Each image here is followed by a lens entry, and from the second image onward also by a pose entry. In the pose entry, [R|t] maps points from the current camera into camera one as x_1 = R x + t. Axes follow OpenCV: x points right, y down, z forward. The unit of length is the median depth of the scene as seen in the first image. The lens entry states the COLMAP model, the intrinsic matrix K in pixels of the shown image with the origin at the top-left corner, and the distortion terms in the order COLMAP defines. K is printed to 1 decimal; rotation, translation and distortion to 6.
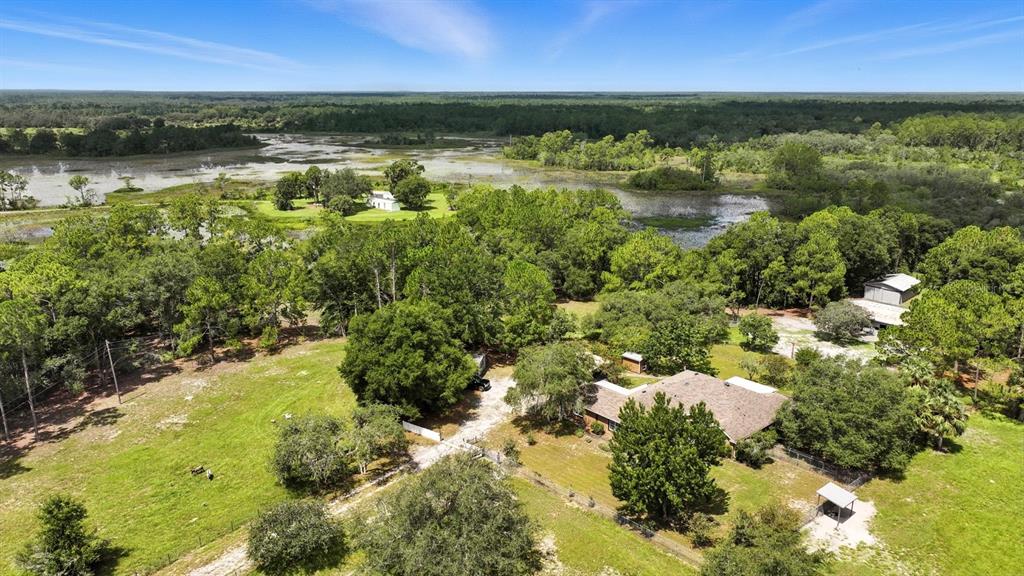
lens RADIAL K [[730.1, 0, 512.0], [0, 730.1, 288.0], [0, 0, 1]] dist [-0.000342, 0.002621]
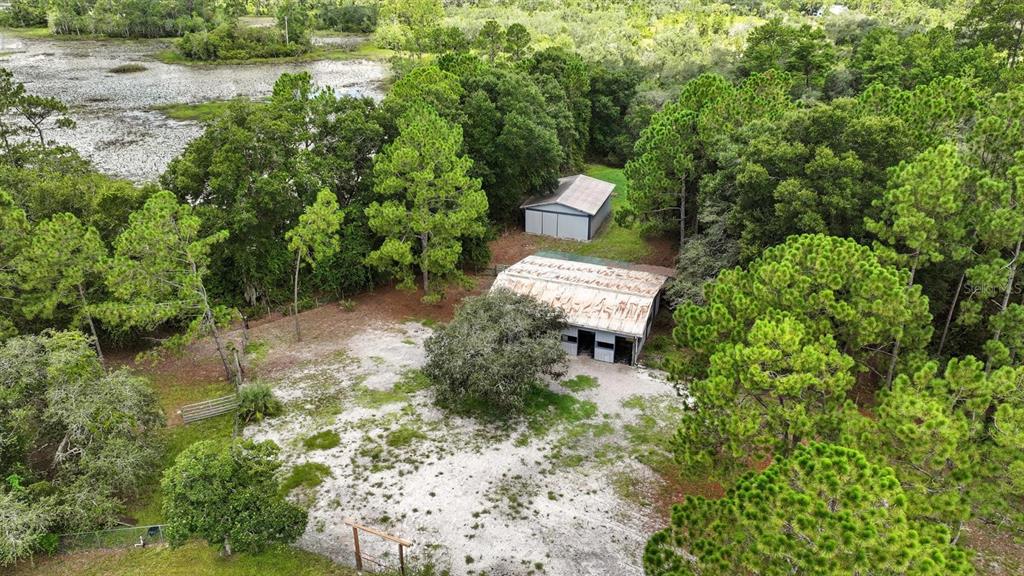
lens RADIAL K [[730.1, 0, 512.0], [0, 730.1, 288.0], [0, 0, 1]] dist [-0.000342, 0.002621]
pose [[0.890076, -0.187667, 0.415387, 0.259285], [0.119117, 0.975409, 0.185439, -0.047279], [-0.439973, -0.115575, 0.890542, 0.556709]]
